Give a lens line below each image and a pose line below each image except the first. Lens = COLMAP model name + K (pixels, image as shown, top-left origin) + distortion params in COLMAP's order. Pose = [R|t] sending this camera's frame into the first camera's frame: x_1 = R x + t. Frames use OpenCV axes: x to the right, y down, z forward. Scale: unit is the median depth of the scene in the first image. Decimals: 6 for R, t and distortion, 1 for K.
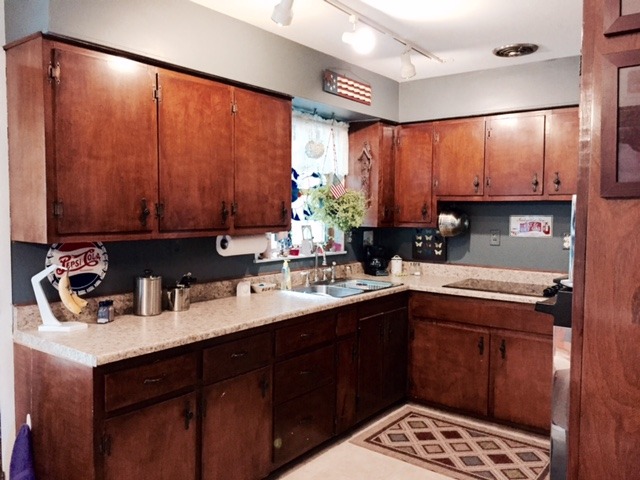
lens RADIAL K [[547.6, 0, 322.3], [0, 547.6, 238.8], [0, 0, 1]] dist [0.081134, -0.111004]
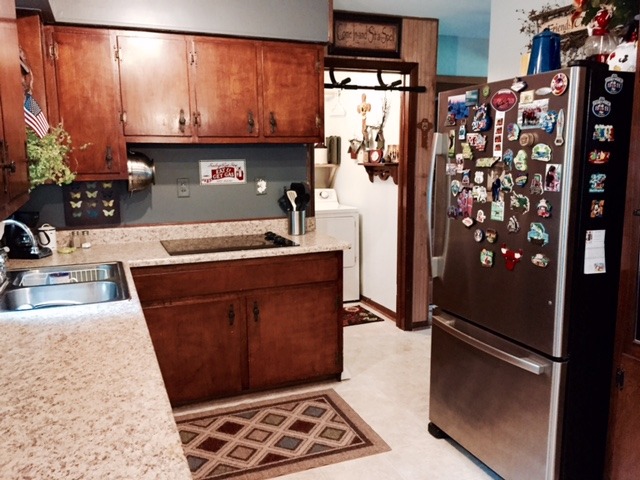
lens RADIAL K [[547.6, 0, 322.1], [0, 547.6, 237.1], [0, 0, 1]] dist [0.081134, -0.111004]
pose [[0.506272, -0.145866, 0.849948, -0.339423], [0.061993, 0.989197, 0.132837, -0.029122], [-0.860143, -0.014561, 0.509846, 0.436880]]
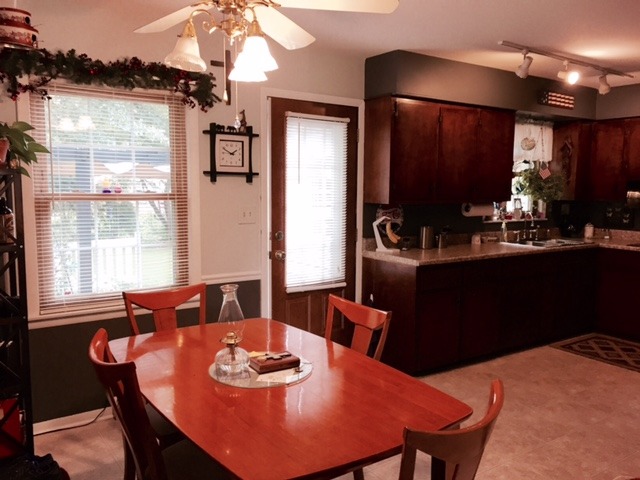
lens RADIAL K [[547.6, 0, 320.3], [0, 547.6, 239.7], [0, 0, 1]] dist [0.081134, -0.111004]
pose [[0.951782, 0.031742, -0.305129, -0.080233], [-0.019920, 0.998928, 0.041783, 0.033542], [0.306128, -0.033691, 0.951394, -0.517138]]
